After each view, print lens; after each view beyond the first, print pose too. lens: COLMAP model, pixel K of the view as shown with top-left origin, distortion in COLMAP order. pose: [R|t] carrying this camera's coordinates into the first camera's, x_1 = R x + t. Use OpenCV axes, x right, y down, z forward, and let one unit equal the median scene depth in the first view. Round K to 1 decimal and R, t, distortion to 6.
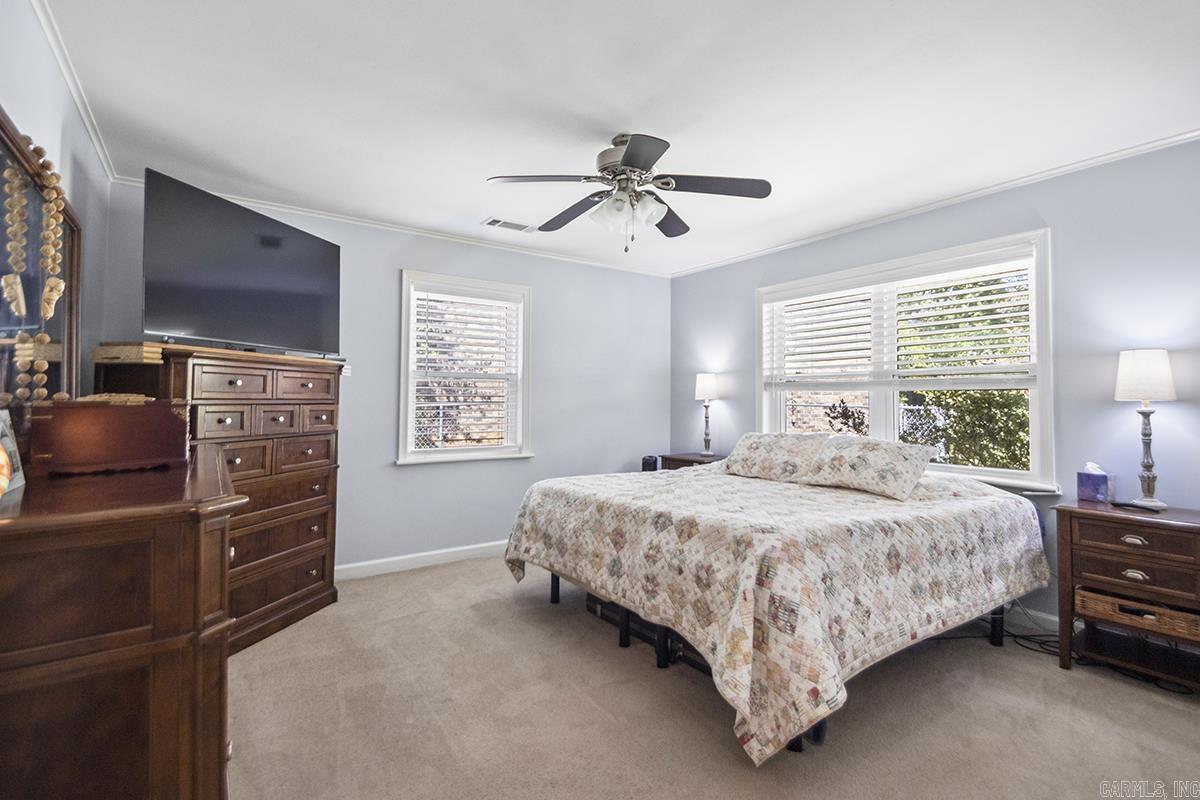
lens RADIAL K [[561.8, 0, 626.7], [0, 561.8, 383.0], [0, 0, 1]] dist [0.025255, -0.015448]
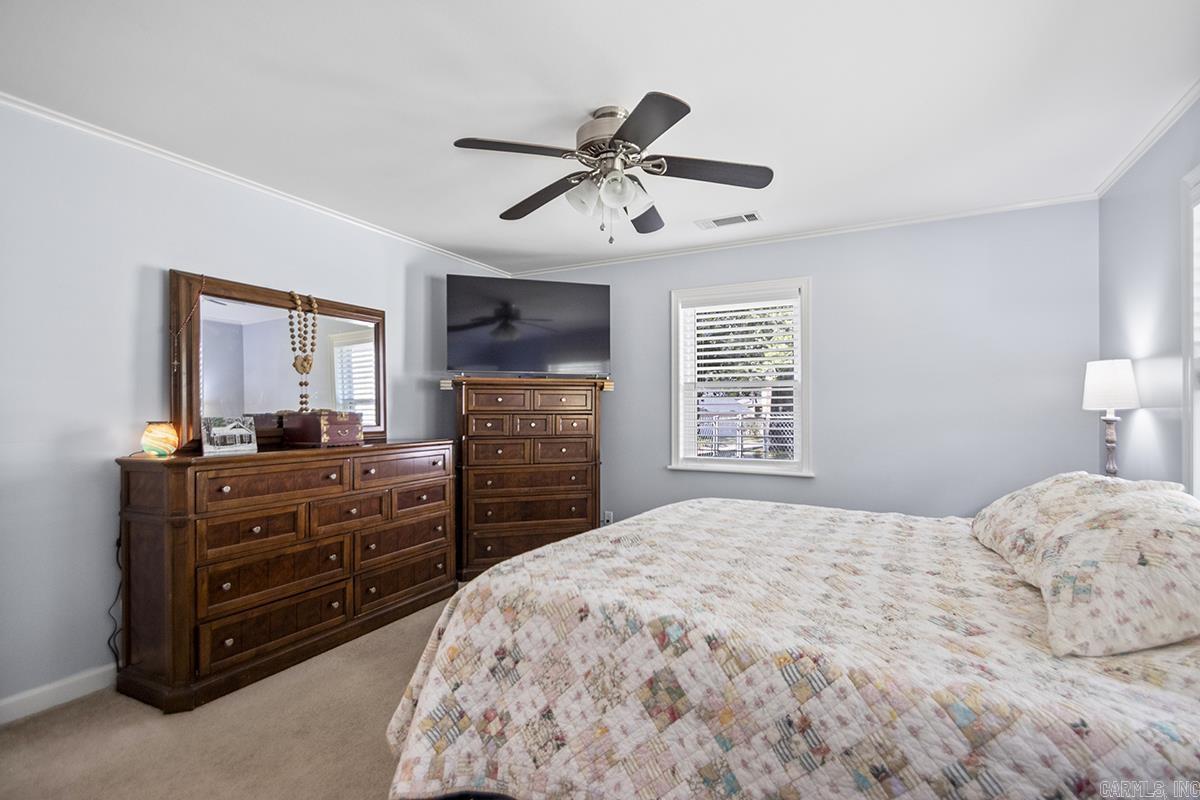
lens RADIAL K [[561.8, 0, 605.3], [0, 561.8, 410.3], [0, 0, 1]] dist [0.025255, -0.015448]
pose [[0.467634, -0.001922, -0.883920, 0.880457], [0.028147, 0.999523, 0.012717, 0.020768], [0.883474, -0.030827, 0.467465, 0.653747]]
